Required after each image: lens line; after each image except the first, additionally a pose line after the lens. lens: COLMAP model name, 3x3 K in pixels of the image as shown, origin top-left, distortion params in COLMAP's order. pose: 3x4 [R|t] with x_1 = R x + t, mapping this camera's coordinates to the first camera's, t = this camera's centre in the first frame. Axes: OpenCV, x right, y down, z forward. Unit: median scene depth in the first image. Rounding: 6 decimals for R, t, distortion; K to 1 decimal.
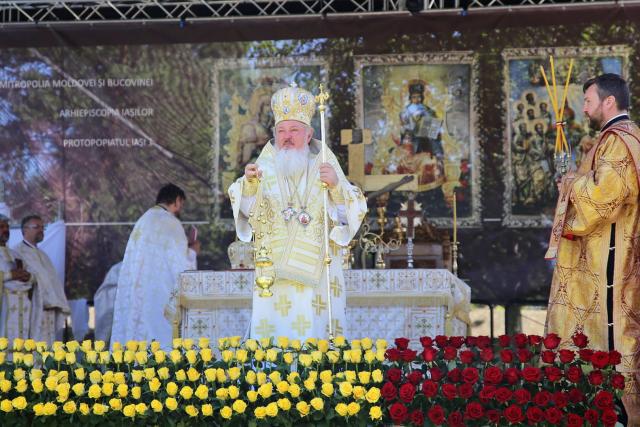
lens RADIAL K [[2005.0, 0, 320.0], [0, 2005.0, 213.5], [0, 0, 1]] dist [0.311229, -0.471732]
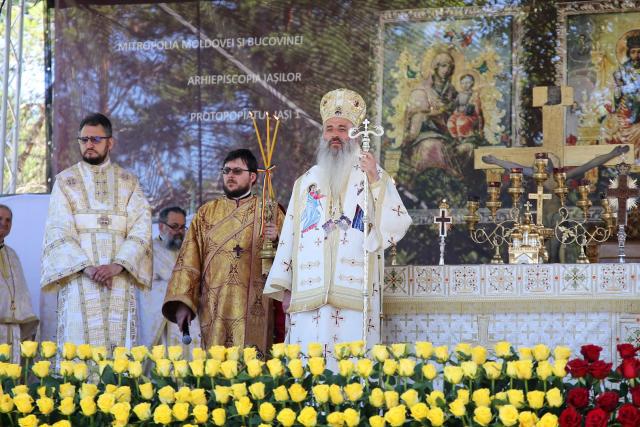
lens RADIAL K [[2005.0, 0, 320.0], [0, 2005.0, 213.5], [0, 0, 1]] dist [0.311229, -0.471732]
pose [[0.990971, -0.002463, -0.134054, 0.040872], [-0.001547, 0.999555, -0.029804, 0.036541], [0.134067, 0.029742, 0.990526, 0.279464]]
